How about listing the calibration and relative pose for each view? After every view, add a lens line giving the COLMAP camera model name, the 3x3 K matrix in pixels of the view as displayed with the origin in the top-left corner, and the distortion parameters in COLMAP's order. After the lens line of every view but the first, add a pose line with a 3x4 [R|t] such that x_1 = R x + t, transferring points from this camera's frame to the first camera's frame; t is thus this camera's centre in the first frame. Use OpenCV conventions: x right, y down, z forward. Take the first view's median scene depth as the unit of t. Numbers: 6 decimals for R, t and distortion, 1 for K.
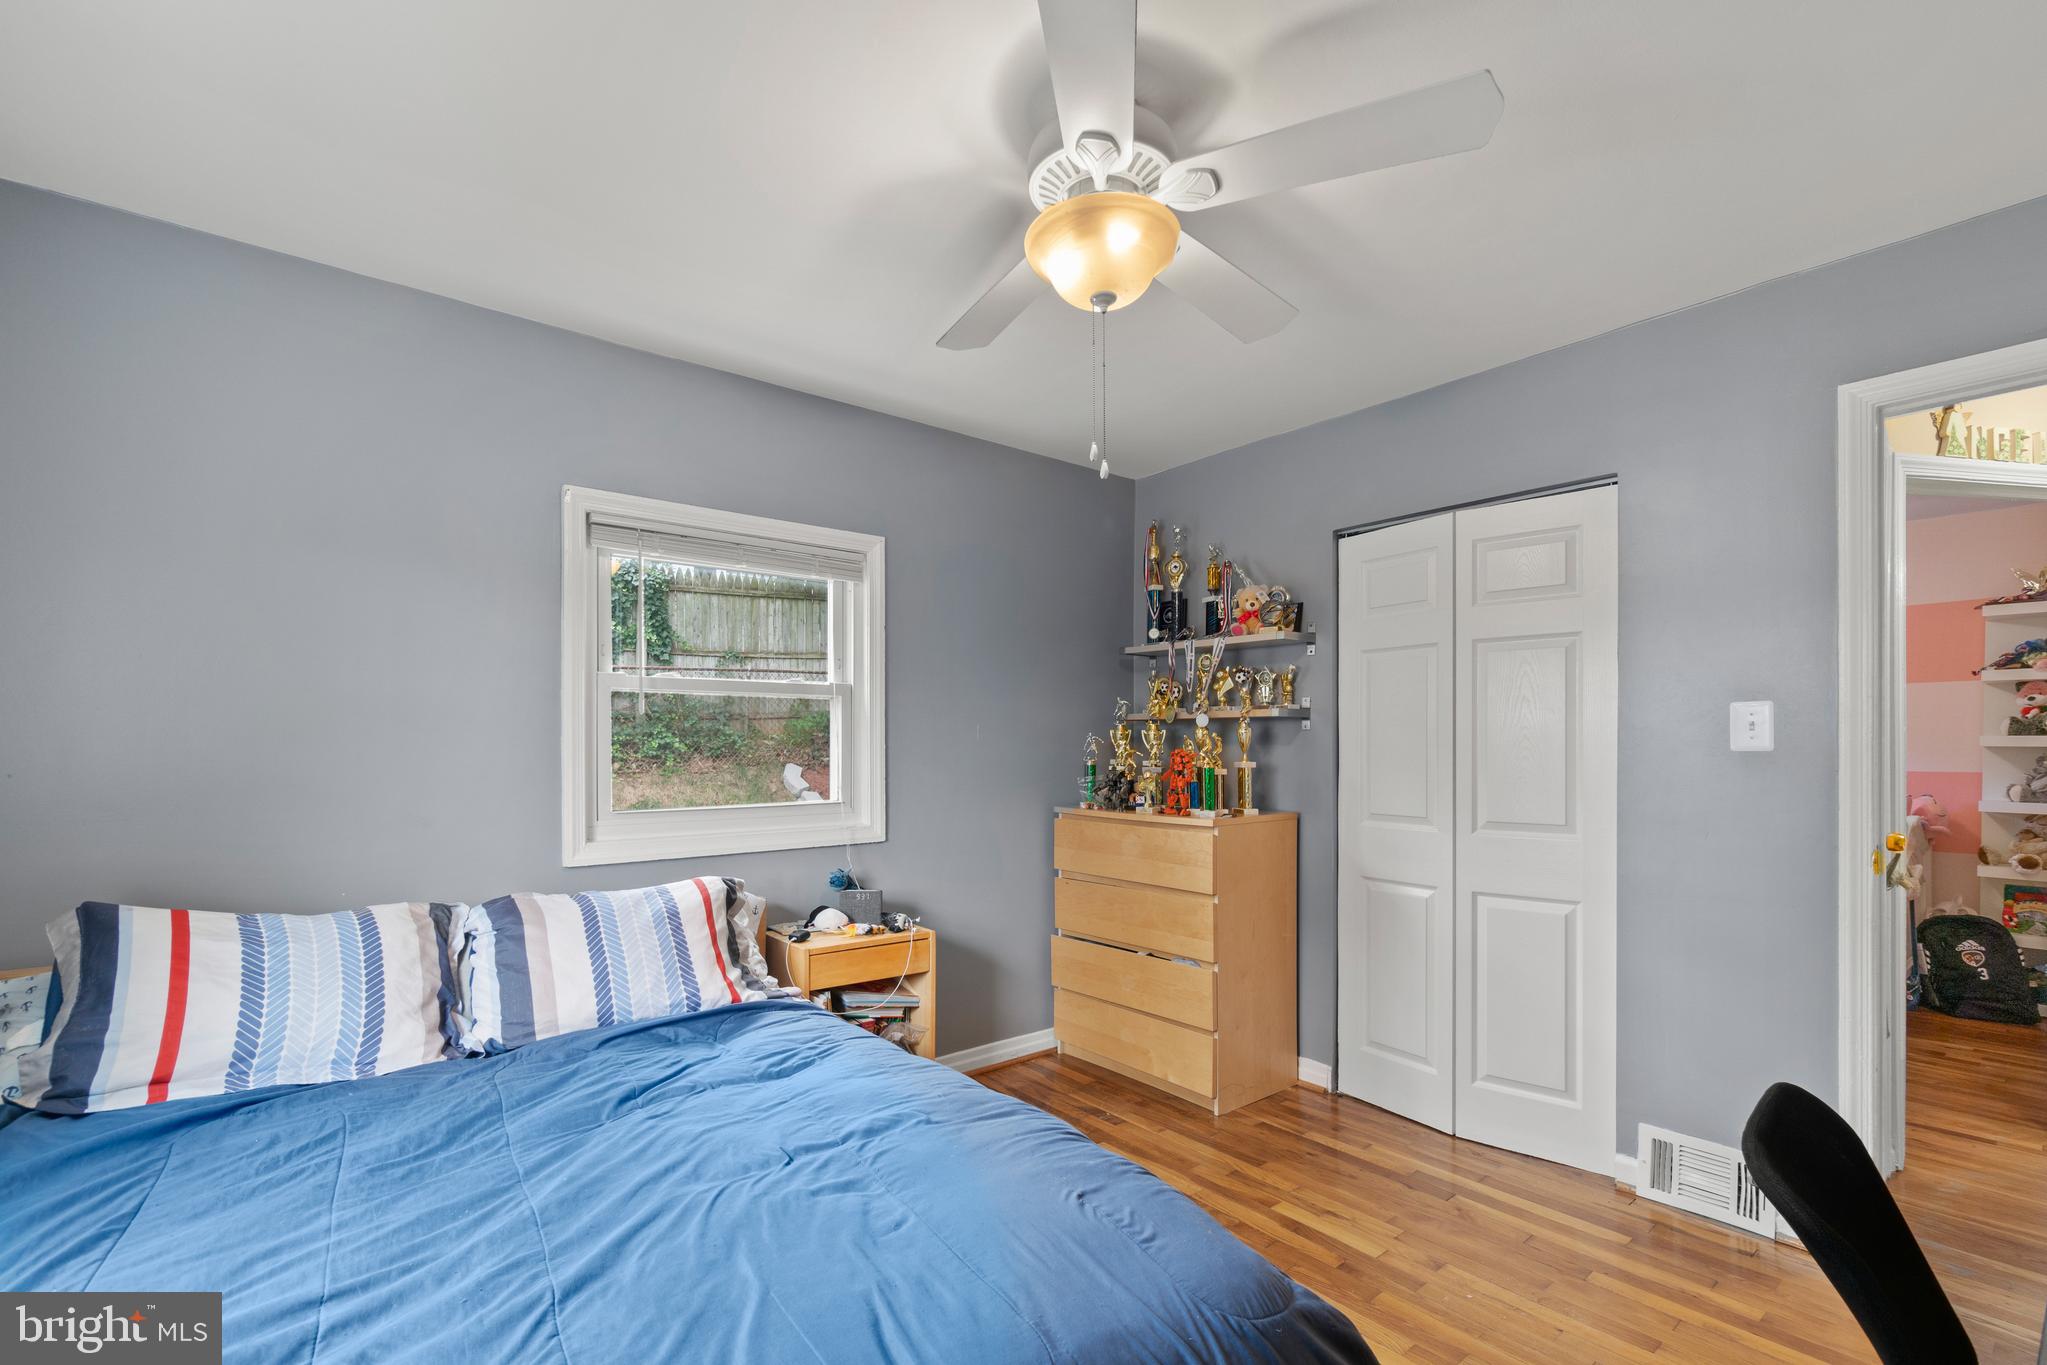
lens RADIAL K [[897.6, 0, 1019.3], [0, 897.6, 752.6], [0, 0, 1]] dist [0.000078, 0.000130]
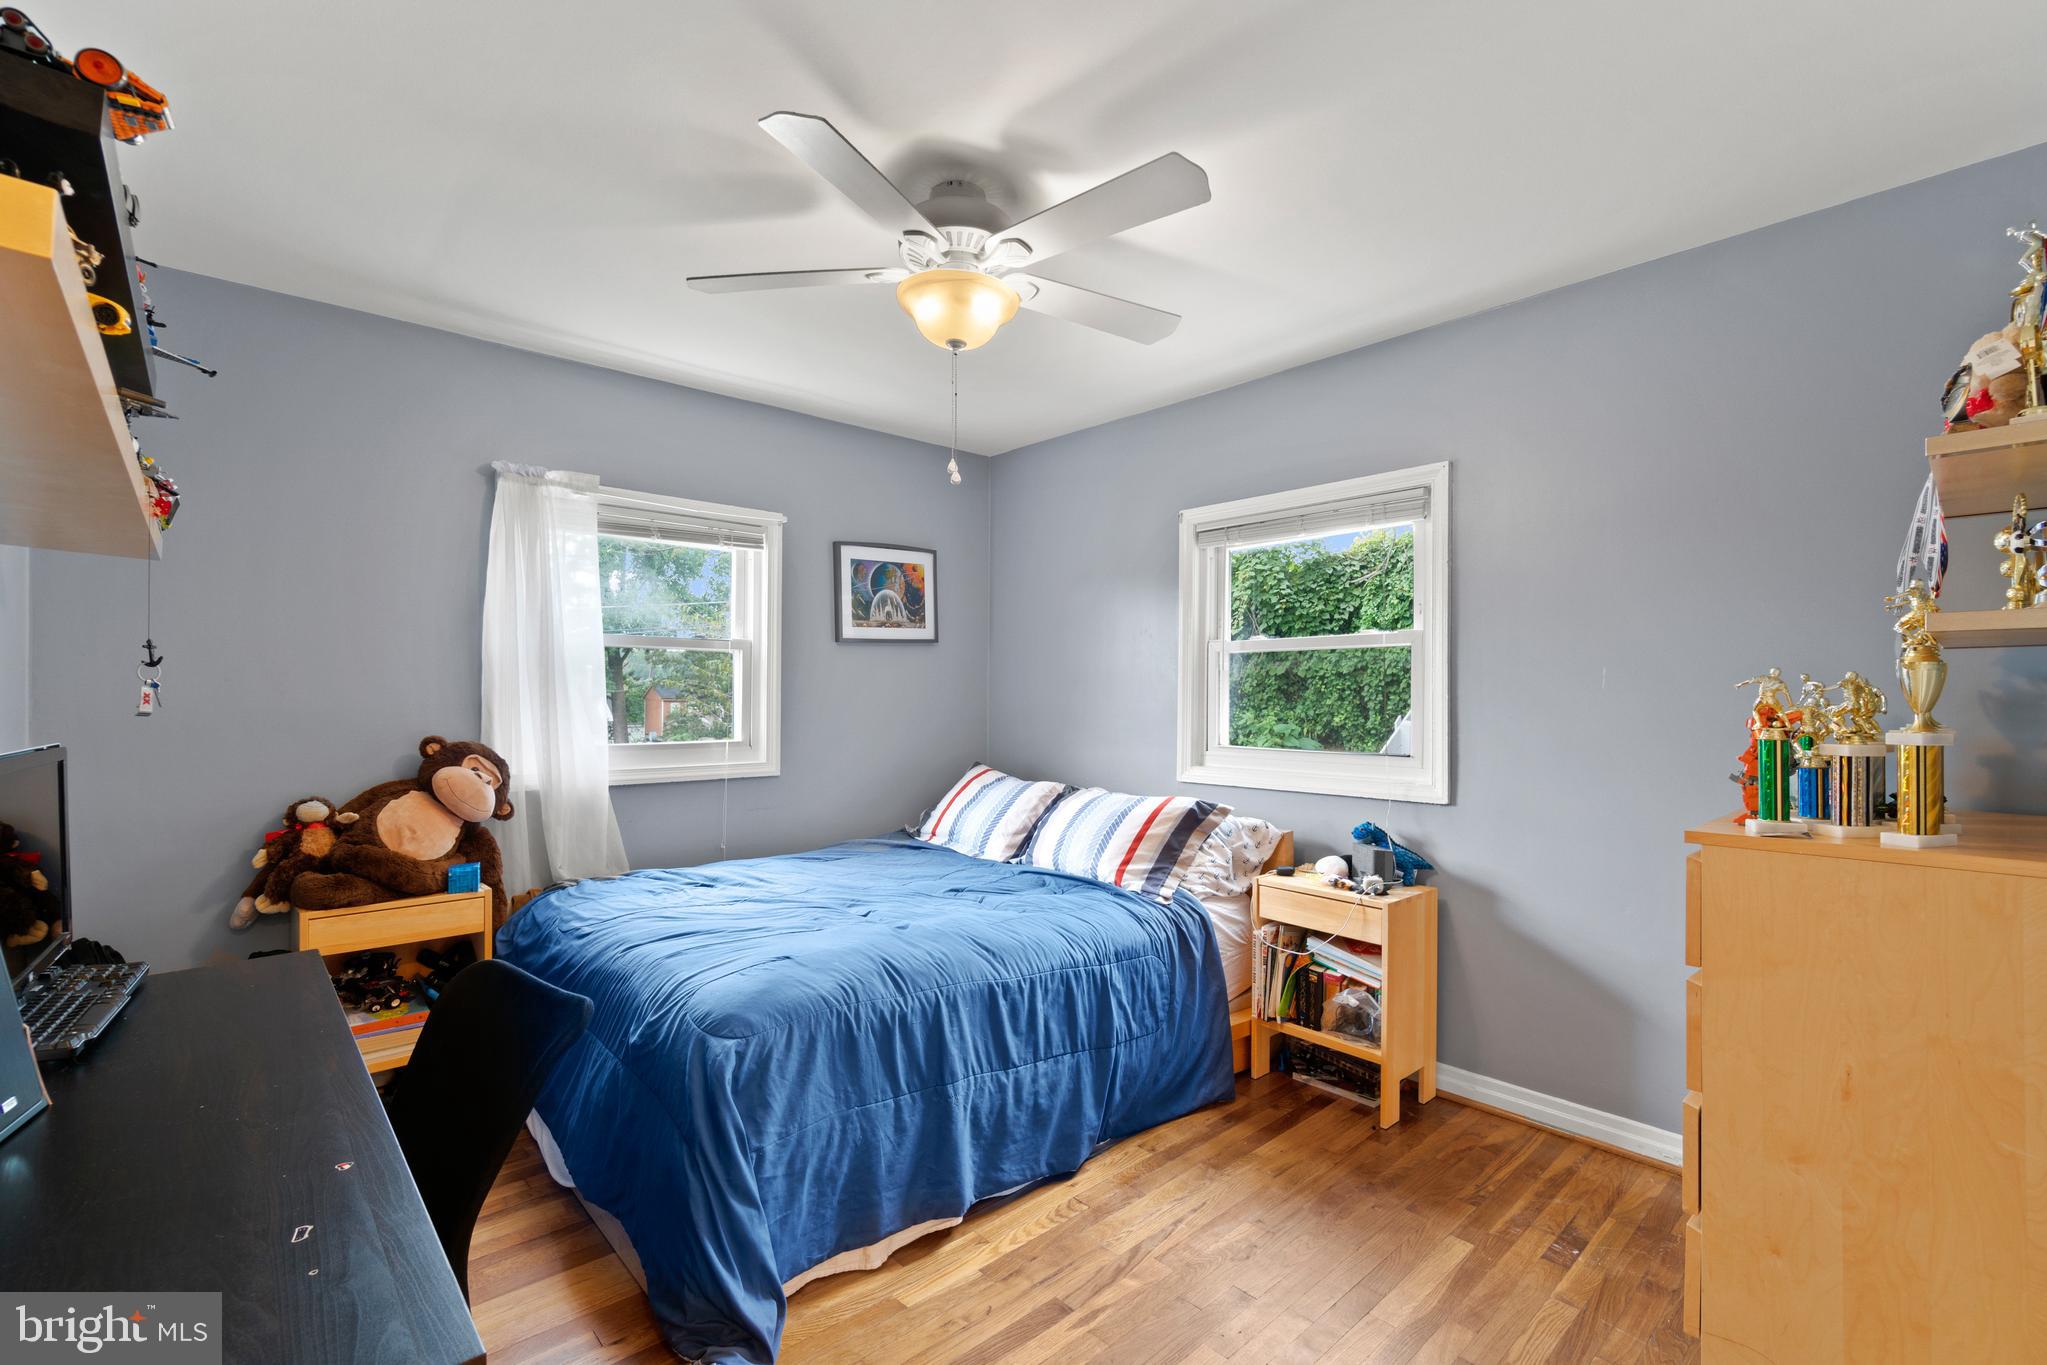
lens RADIAL K [[888.8, 0, 998.4], [0, 888.8, 687.7], [0, 0, 1]] dist [-0.001869, -0.000227]
pose [[0.038829, 0.000174, -0.999246, 0.799964], [-0.001369, 0.999999, 0.000121, -0.016510], [0.999245, 0.001363, 0.038829, 0.589536]]
